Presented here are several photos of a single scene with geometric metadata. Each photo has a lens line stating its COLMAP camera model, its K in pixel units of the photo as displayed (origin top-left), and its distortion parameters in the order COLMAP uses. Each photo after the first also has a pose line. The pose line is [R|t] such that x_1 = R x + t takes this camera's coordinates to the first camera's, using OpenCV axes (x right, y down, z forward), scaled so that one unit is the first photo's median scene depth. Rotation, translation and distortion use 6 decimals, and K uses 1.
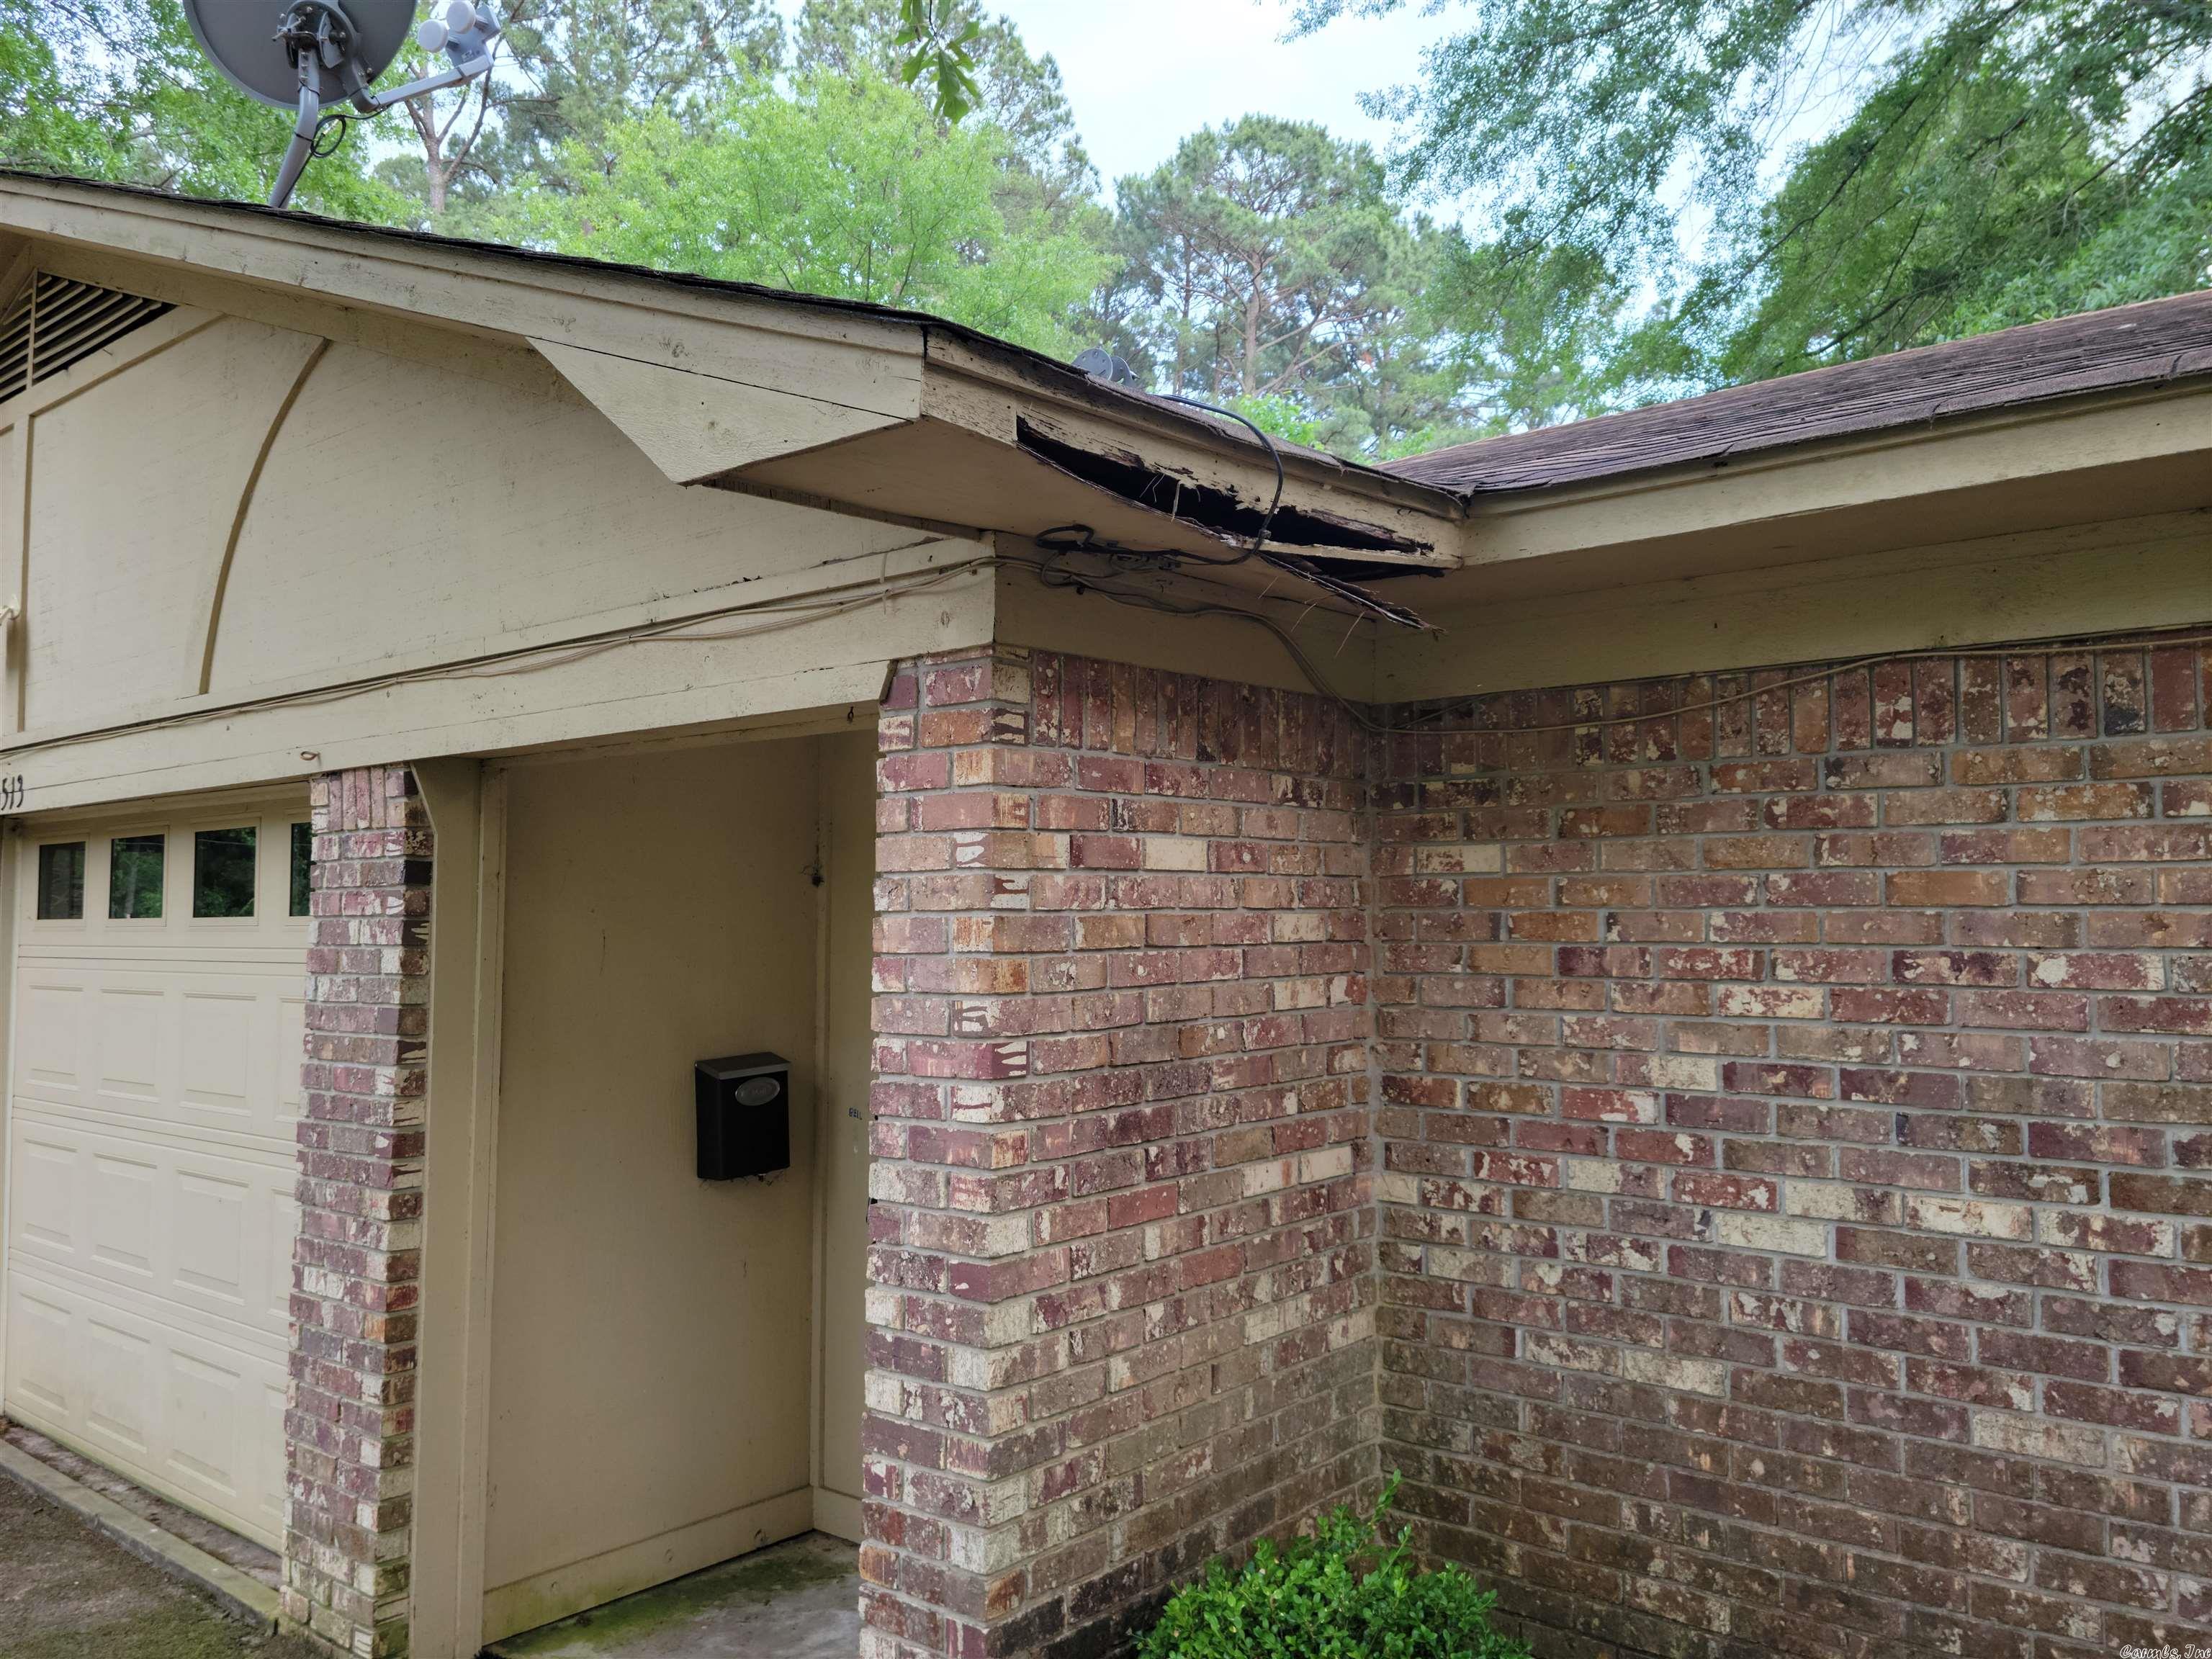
lens RADIAL K [[1755.7, 0, 1105.4], [0, 1755.7, 833.9], [0, 0, 1]] dist [0.086069, -0.079249]
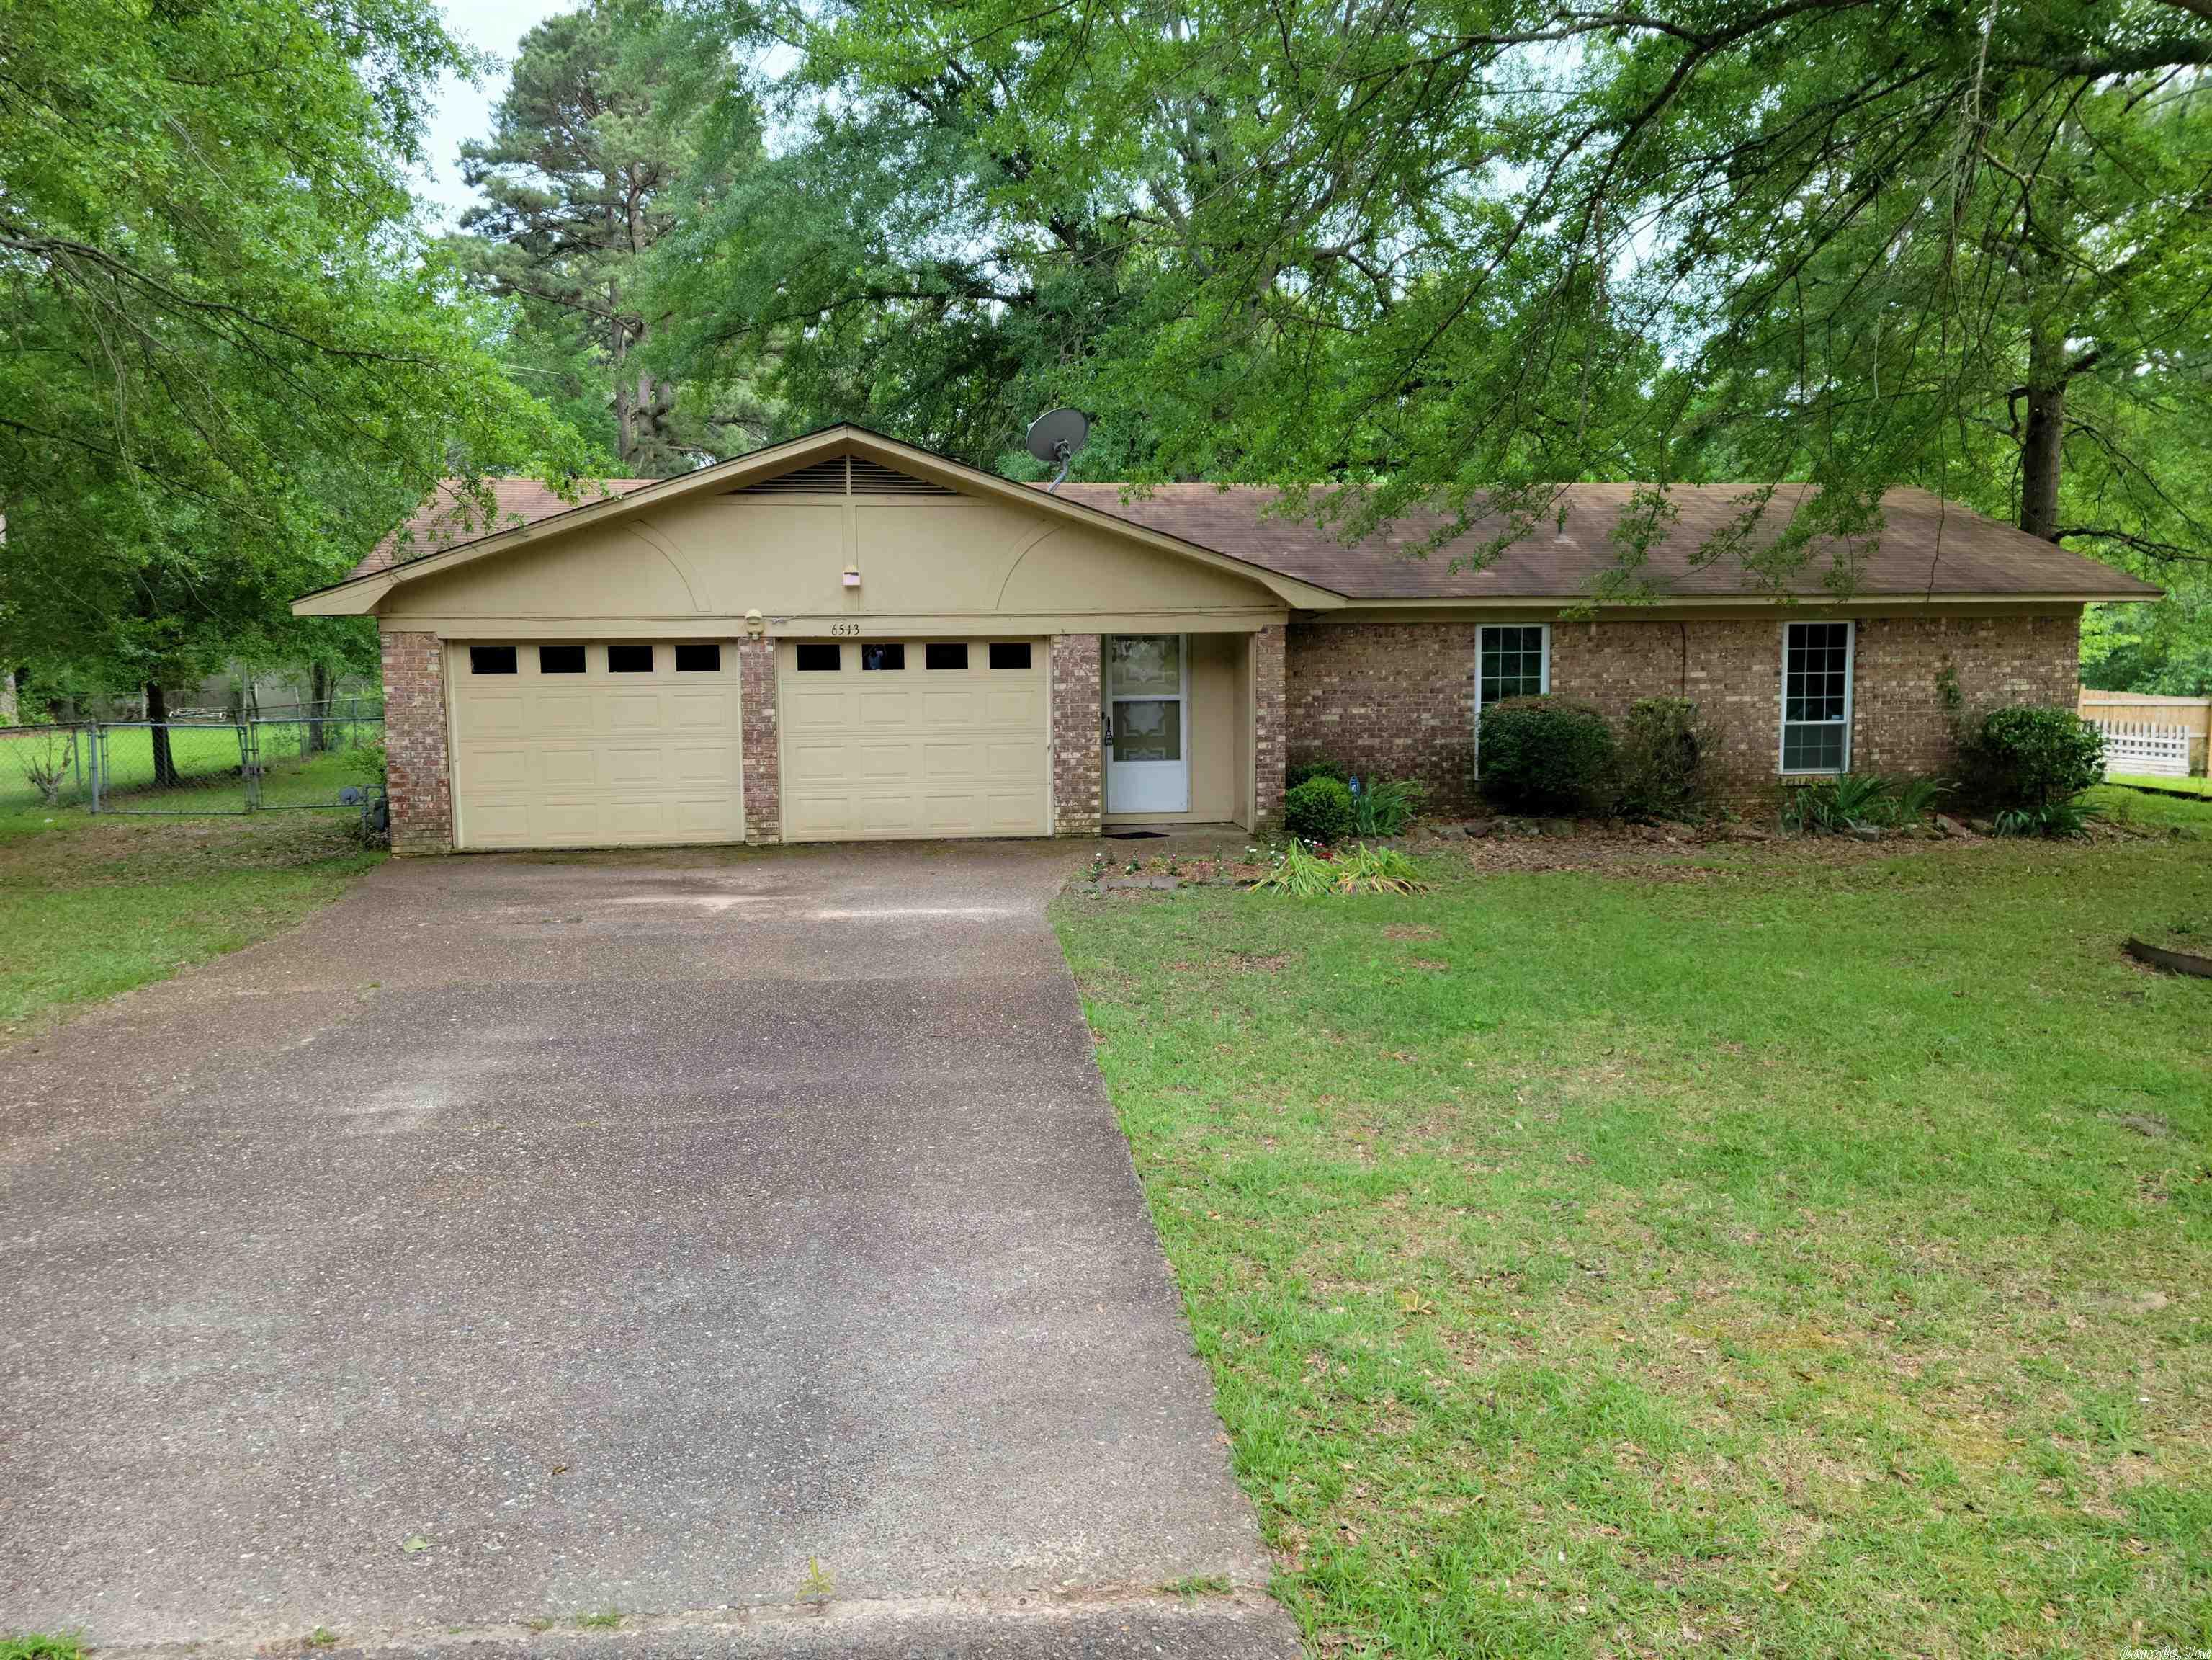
lens RADIAL K [[1756.0, 0, 1107.1], [0, 1756.0, 833.6], [0, 0, 1]] dist [0.086069, -0.079249]
pose [[0.664075, -0.086564, 0.742638, -4.963911], [-0.033060, 0.988904, 0.144833, -0.246044], [-0.746934, -0.120731, 0.653845, -2.591937]]
